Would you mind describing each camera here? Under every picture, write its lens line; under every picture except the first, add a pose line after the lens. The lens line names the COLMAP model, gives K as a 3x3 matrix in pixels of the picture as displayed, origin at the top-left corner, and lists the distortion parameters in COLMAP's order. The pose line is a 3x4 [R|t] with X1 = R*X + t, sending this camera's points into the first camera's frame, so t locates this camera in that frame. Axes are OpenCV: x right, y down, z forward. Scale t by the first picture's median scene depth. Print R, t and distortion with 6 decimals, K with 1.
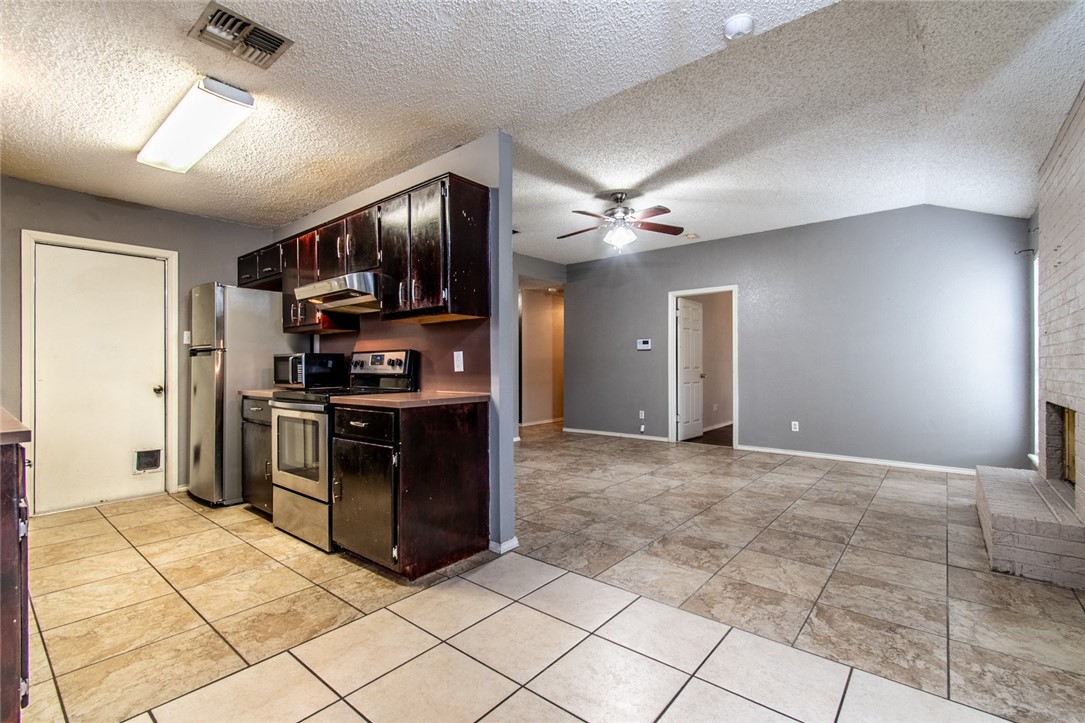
lens RADIAL K [[483.6, 0, 537.0], [0, 483.6, 364.0], [0, 0, 1]] dist [0.002808, -0.000189]
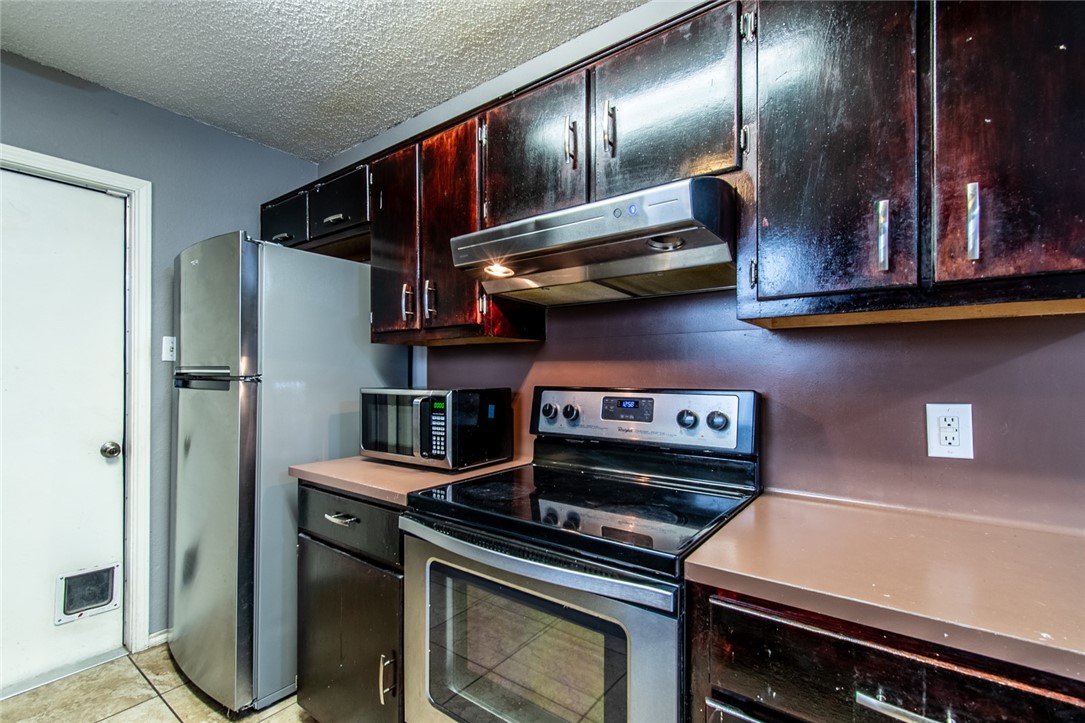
lens RADIAL K [[483.6, 0, 535.3], [0, 483.6, 376.5], [0, 0, 1]] dist [0.002808, -0.000189]
pose [[0.998618, 0.010507, 0.051493, -0.428286], [-0.010887, 0.999915, 0.007112, -0.039407], [-0.051414, -0.007663, 0.998648, 0.553351]]
